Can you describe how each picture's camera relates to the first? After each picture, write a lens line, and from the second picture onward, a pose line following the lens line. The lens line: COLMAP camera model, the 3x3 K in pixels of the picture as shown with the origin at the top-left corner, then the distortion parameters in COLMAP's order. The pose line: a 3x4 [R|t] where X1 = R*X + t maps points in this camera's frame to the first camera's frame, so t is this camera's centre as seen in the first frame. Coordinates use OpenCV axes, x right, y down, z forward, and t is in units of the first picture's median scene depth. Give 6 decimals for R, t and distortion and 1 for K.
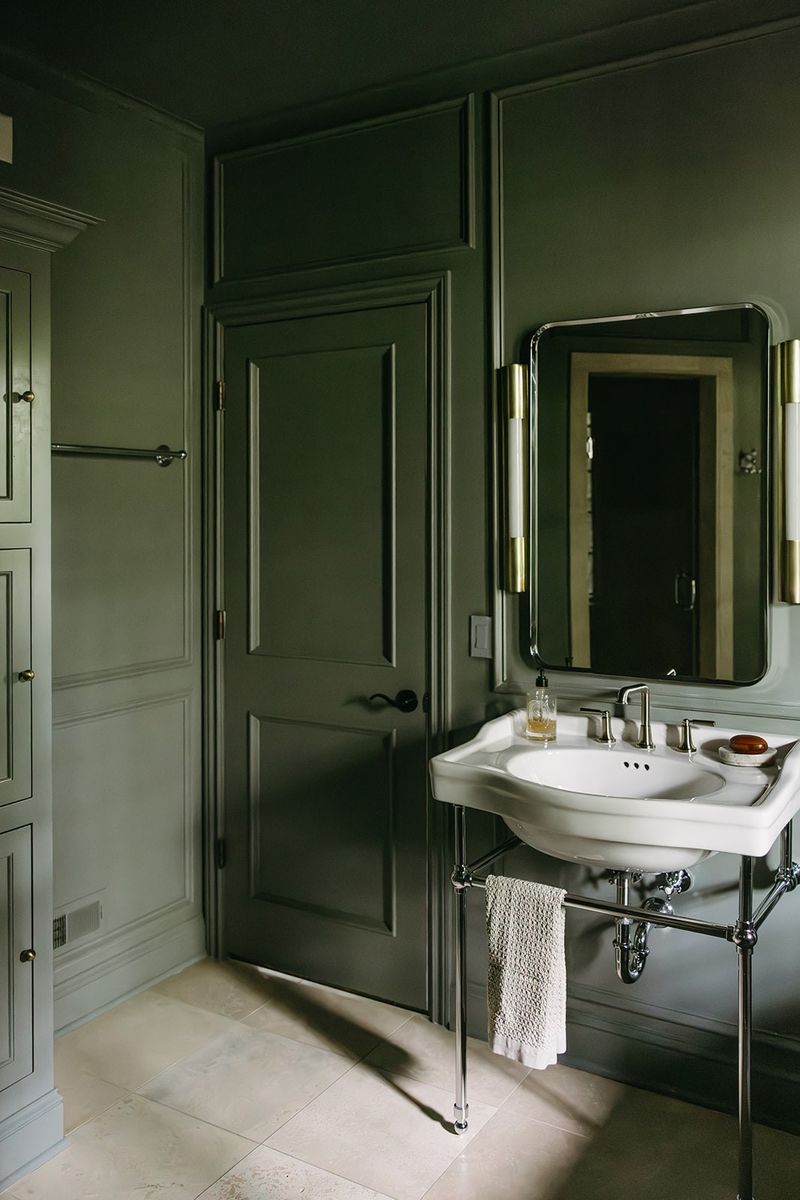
lens RADIAL K [[1016.2, 0, 402.3], [0, 1016.2, 514.9], [0, 0, 1]] dist [-0.006094, -0.005421]
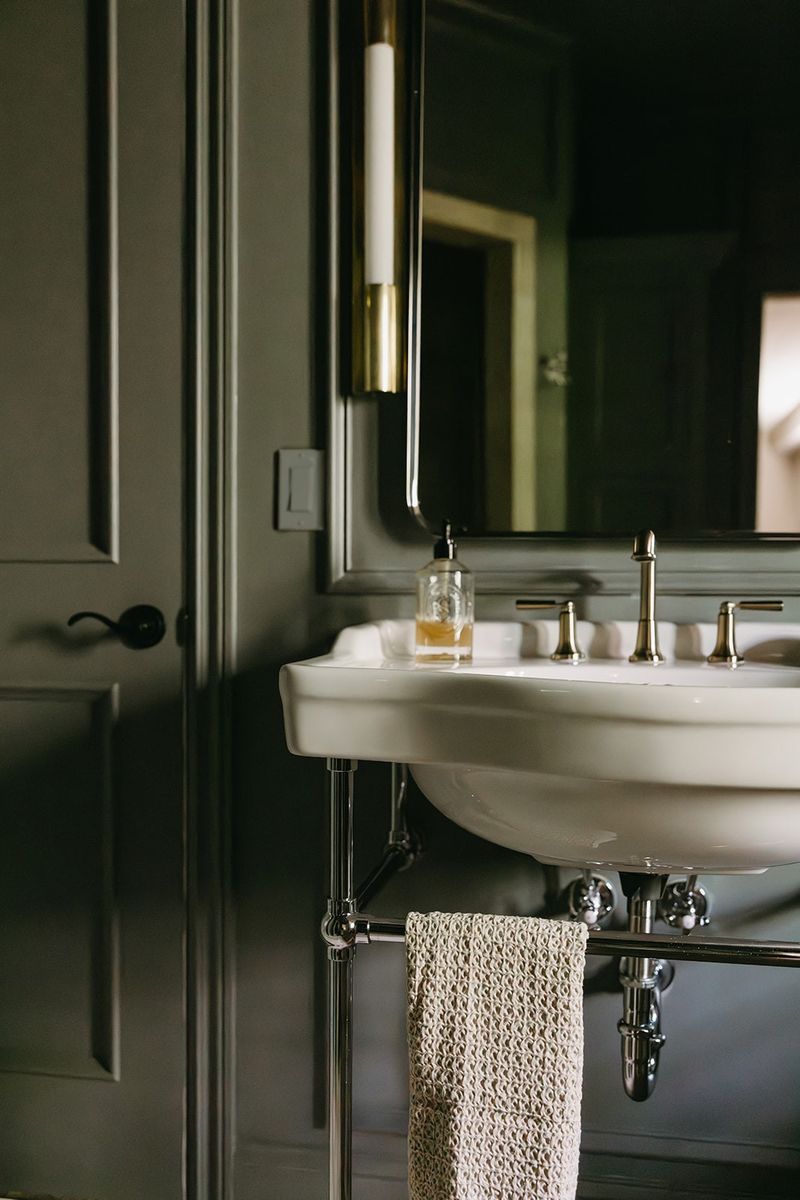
lens RADIAL K [[1153.0, 0, 394.9], [0, 1153.0, 657.8], [0, 0, 1]] dist [-0.001123, 0.001540]
pose [[0.933648, -0.007230, 0.358119, -0.095184], [-0.011827, 0.998629, 0.050994, 0.187507], [-0.357997, -0.051846, 0.932282, 0.459105]]
